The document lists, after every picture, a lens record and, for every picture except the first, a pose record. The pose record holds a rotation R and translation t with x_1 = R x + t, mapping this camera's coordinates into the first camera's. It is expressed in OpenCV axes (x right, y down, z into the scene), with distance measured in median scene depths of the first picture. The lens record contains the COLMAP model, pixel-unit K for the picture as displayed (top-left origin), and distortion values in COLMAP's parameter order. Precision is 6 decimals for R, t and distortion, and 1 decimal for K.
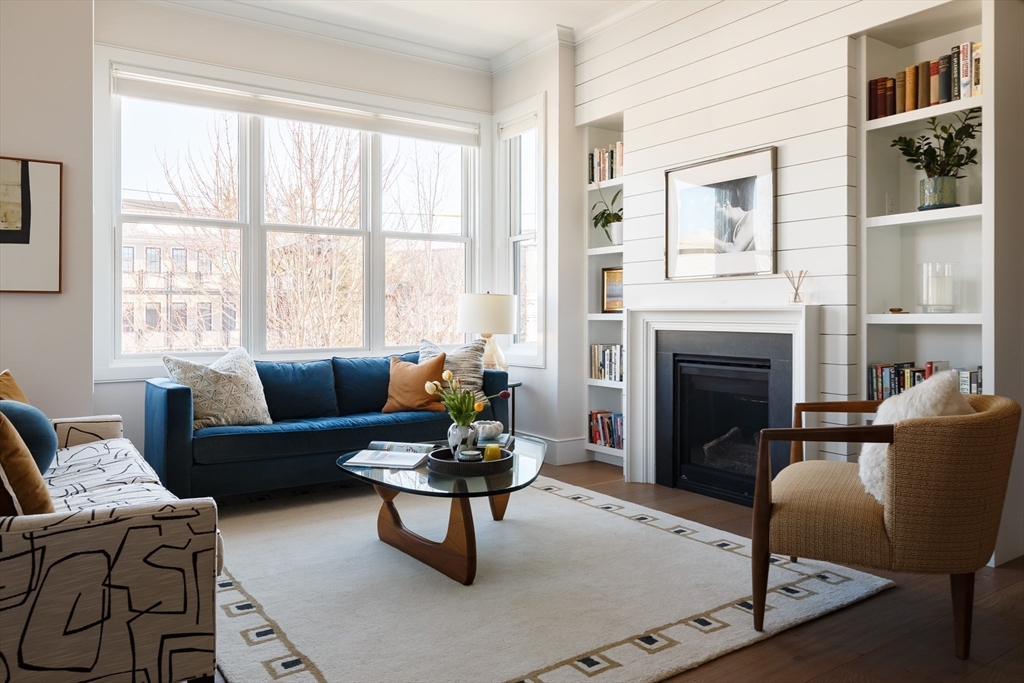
lens RADIAL K [[737.0, 0, 511.8], [0, 737.0, 306.9], [0, 0, 1]] dist [0.006292, -0.001676]
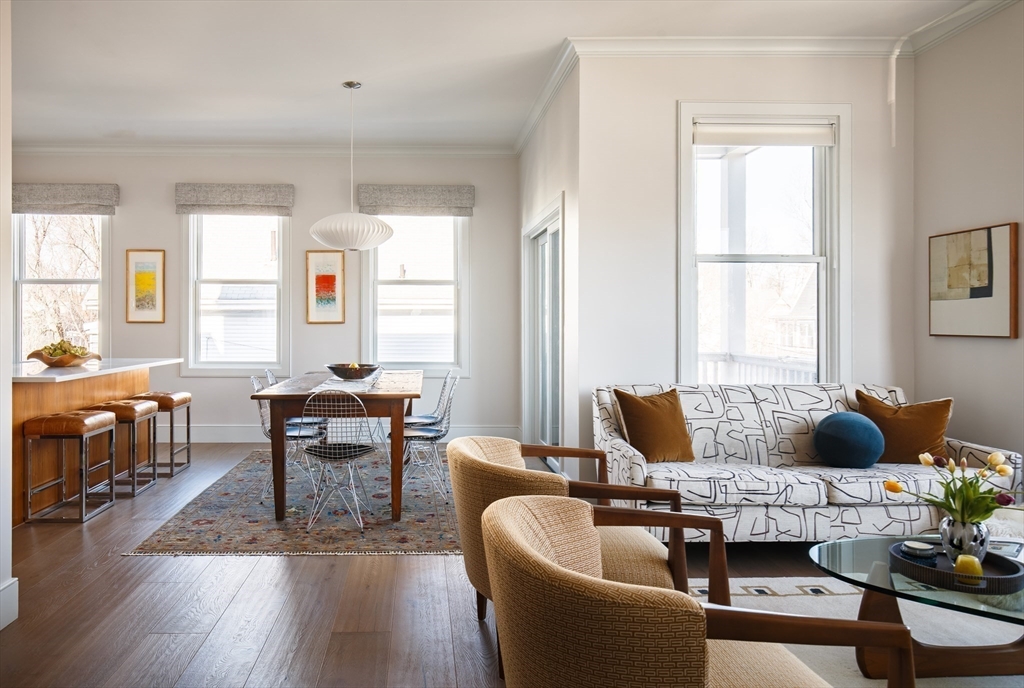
lens RADIAL K [[657.2, 0, 427.5], [0, 657.2, 333.8], [0, 0, 1]] dist [0.001758, -0.000404]
pose [[-0.542420, 0.009622, -0.840052, 0.723240], [0.005320, 0.999954, 0.008018, -0.038396], [0.840091, -0.000120, -0.542446, 0.797994]]
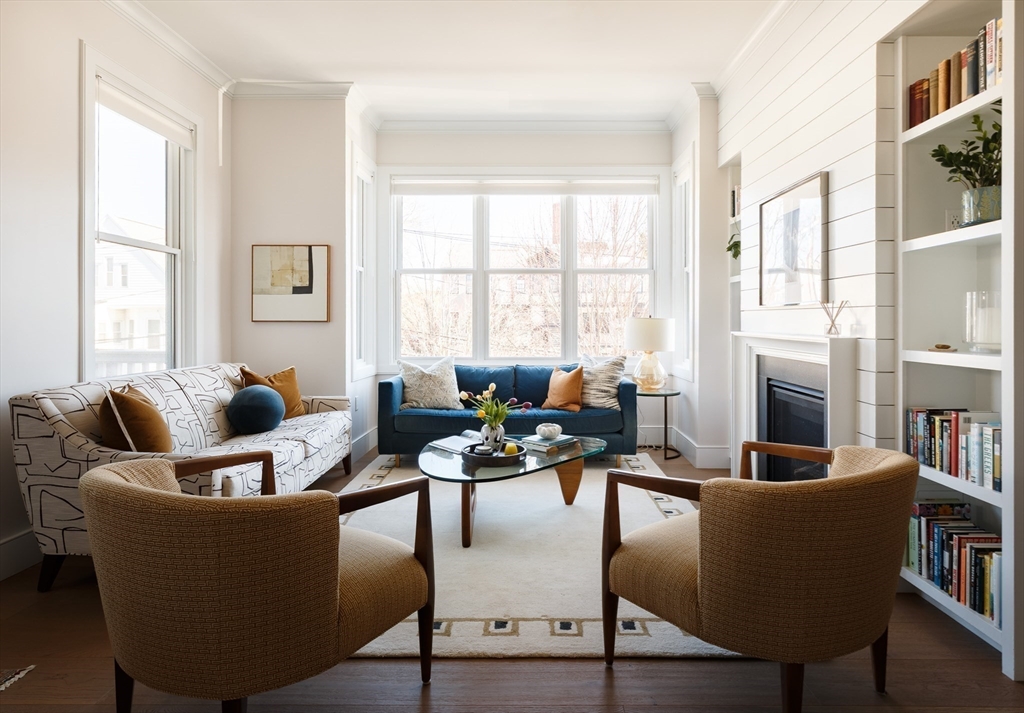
lens RADIAL K [[565.0, 0, 515.5], [0, 565.0, 318.0], [0, 0, 1]] dist [-0.000329, 0.000418]
pose [[0.823000, 0.000824, -0.568041, 0.485138], [0.002126, 0.999987, 0.004531, -0.033076], [0.568037, -0.004937, 0.822988, 0.176441]]
